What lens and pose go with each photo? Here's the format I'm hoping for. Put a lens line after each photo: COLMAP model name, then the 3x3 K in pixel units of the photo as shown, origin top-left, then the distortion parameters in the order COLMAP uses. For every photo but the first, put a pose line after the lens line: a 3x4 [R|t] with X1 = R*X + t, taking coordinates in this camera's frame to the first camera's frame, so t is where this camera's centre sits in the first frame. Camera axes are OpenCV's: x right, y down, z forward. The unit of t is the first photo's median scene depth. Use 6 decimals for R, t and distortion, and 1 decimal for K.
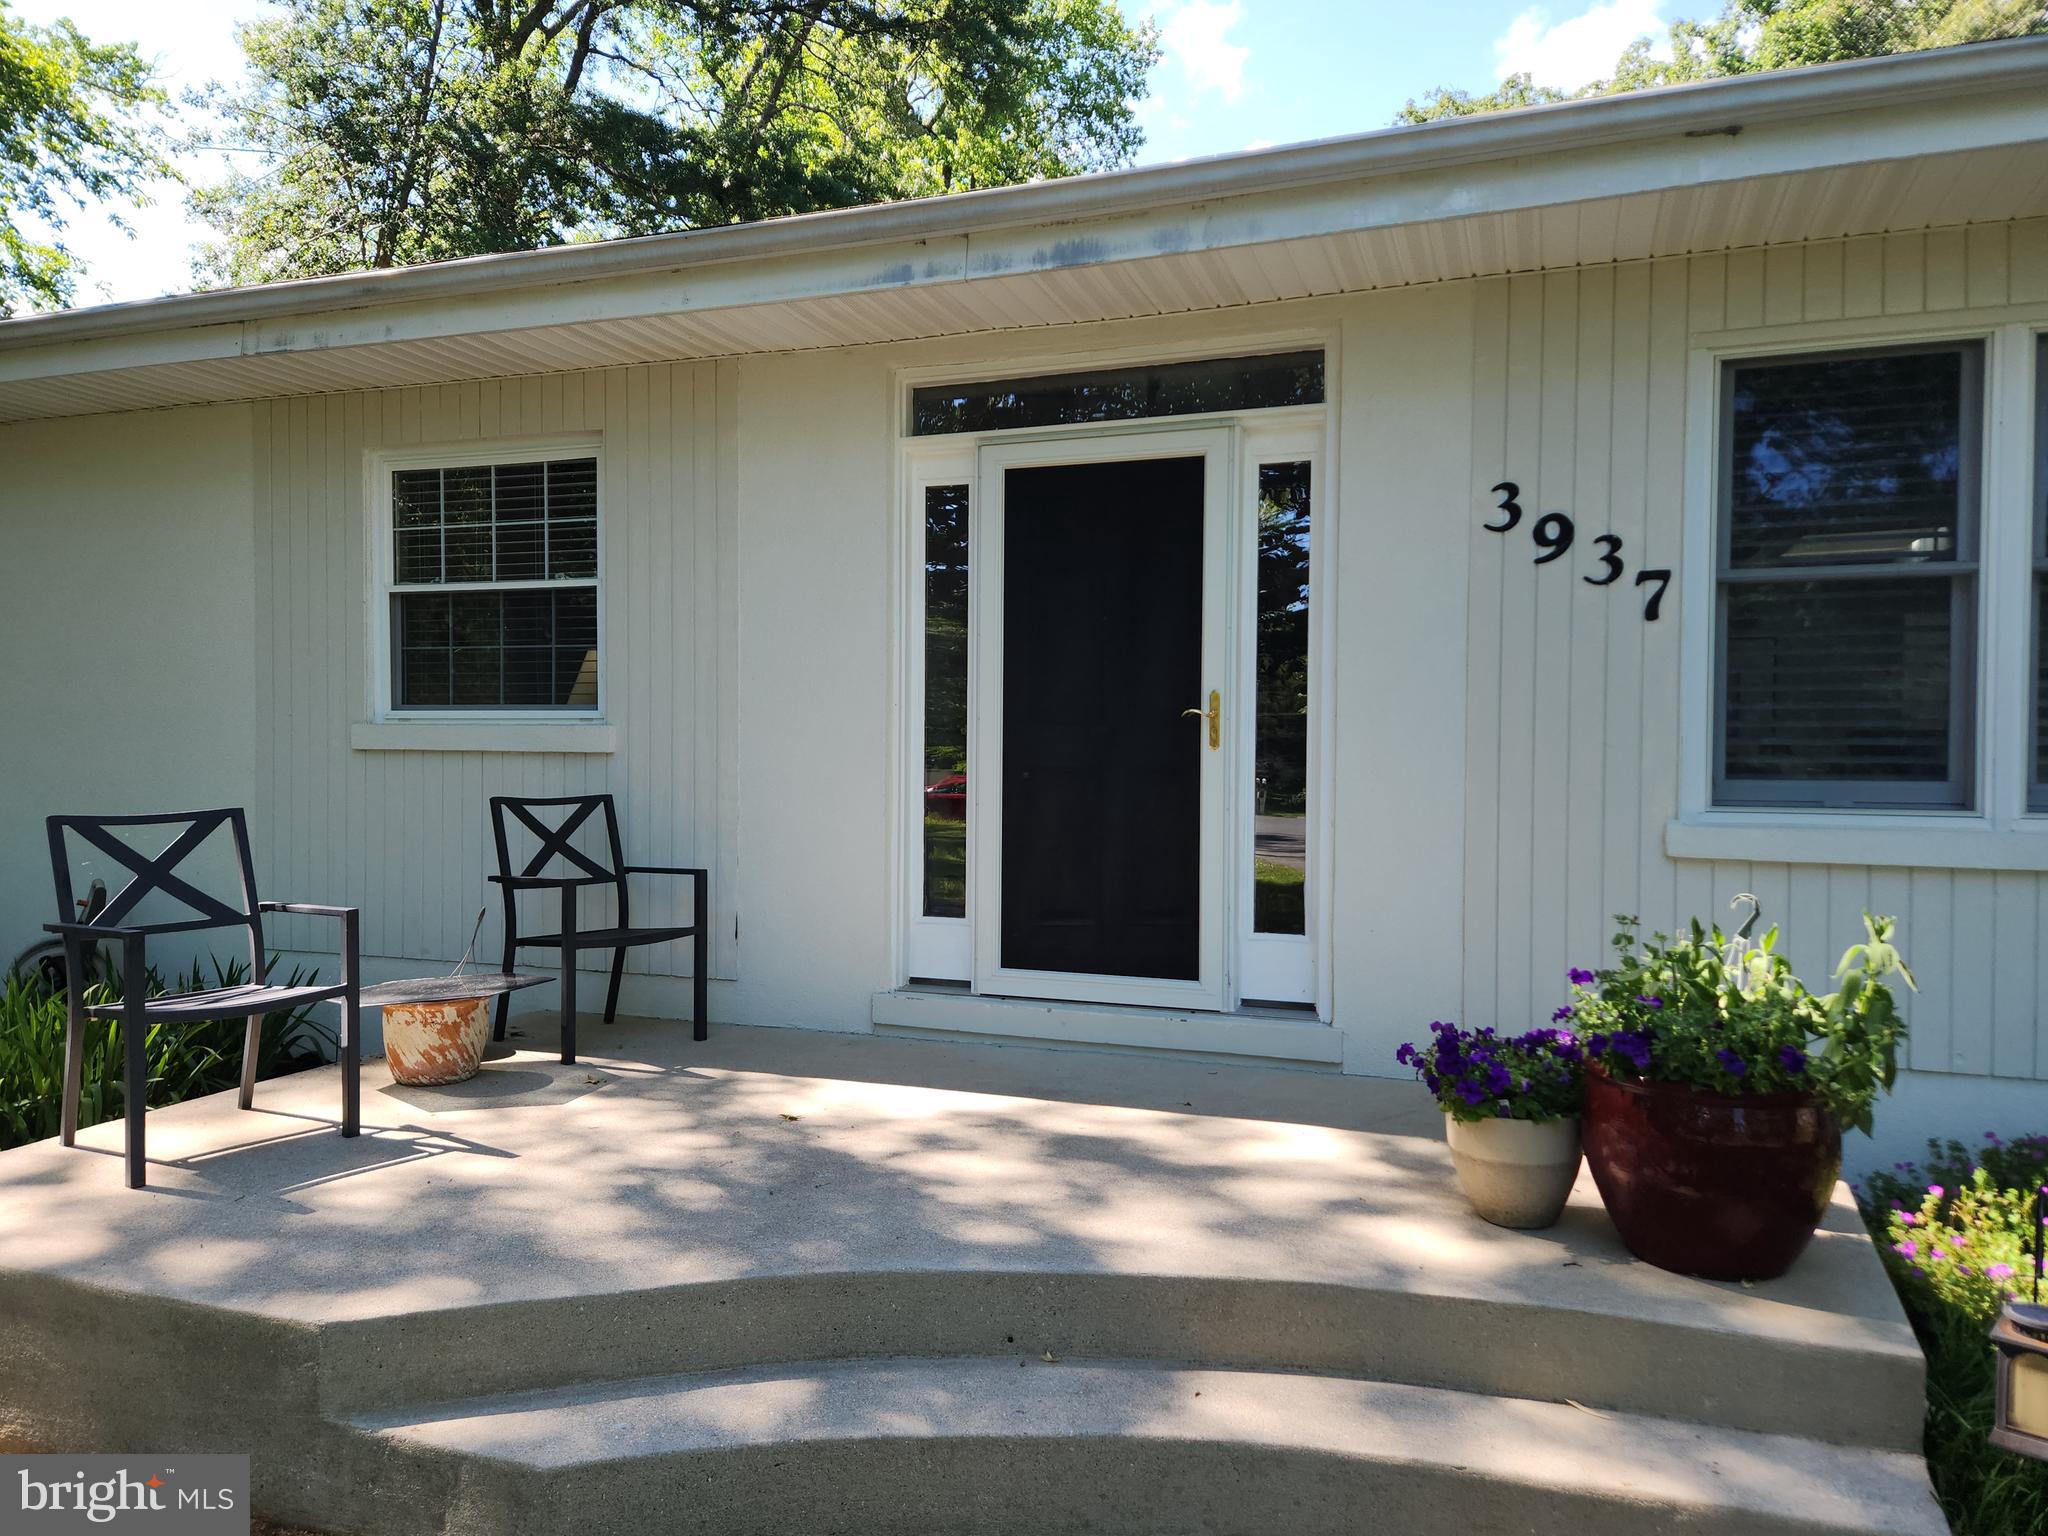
lens RADIAL K [[1596.3, 0, 1024.0], [0, 1596.3, 768.0], [0, 0, 1]] dist [0.076063, -0.006909]
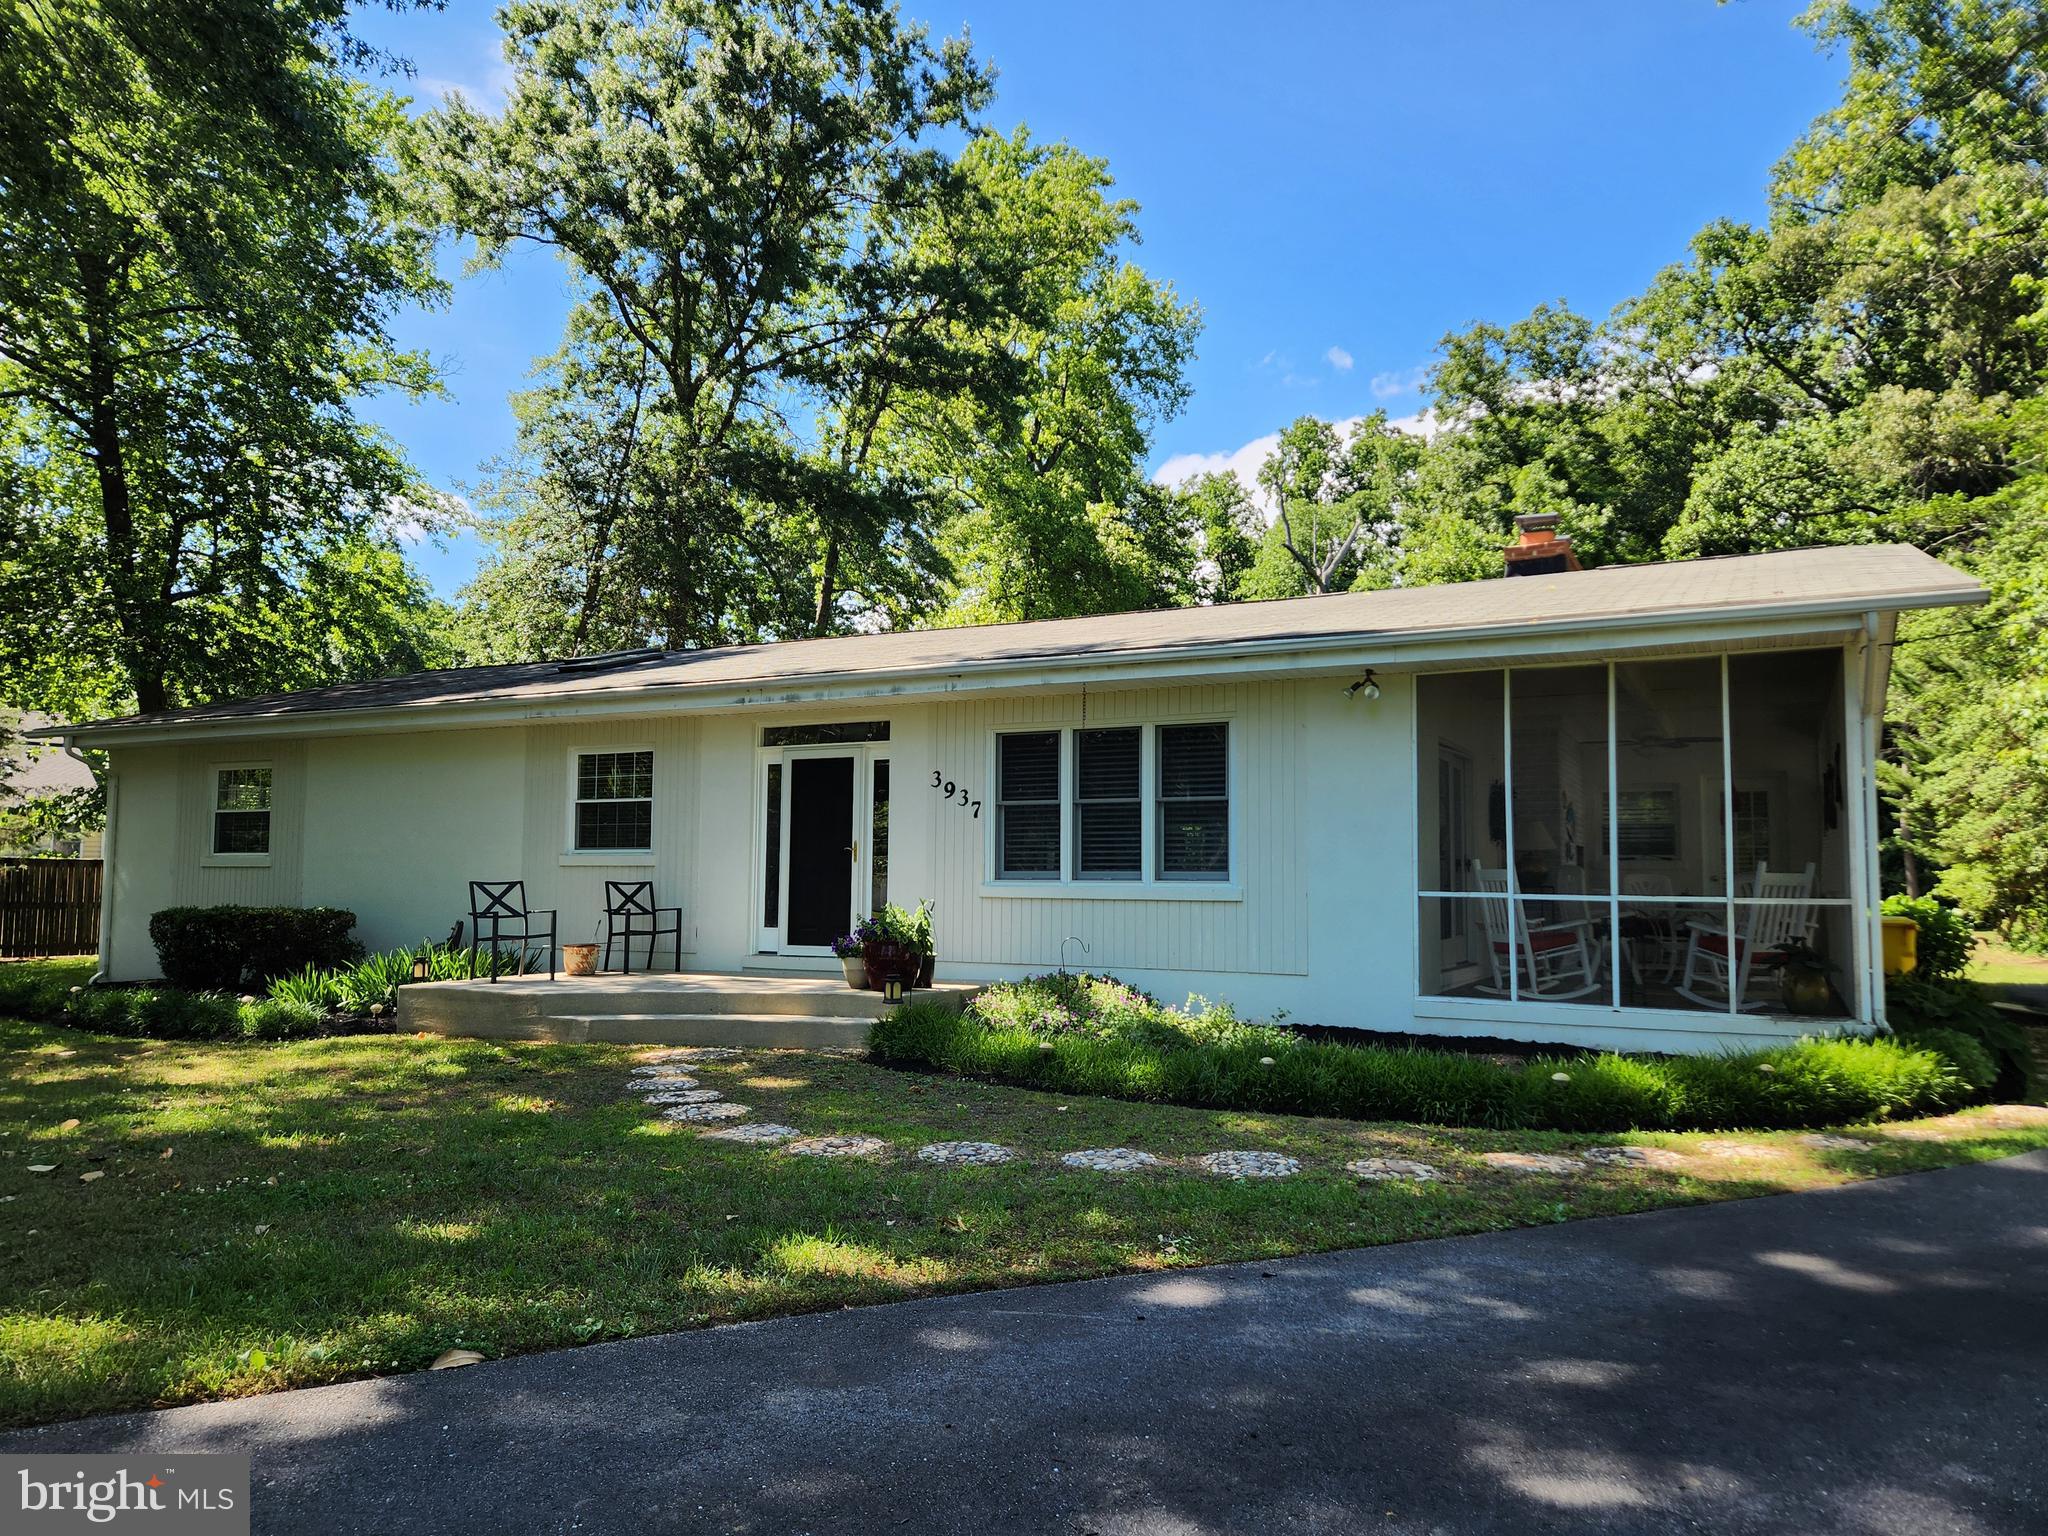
lens RADIAL K [[1596.3, 0, 1024.0], [0, 1596.3, 768.0], [0, 0, 1]] dist [0.076063, -0.006909]
pose [[0.992973, -0.007639, -0.118092, 0.692043], [-0.003218, 0.995803, -0.091471, 0.073162], [0.118295, 0.091208, 0.988781, -1.616628]]
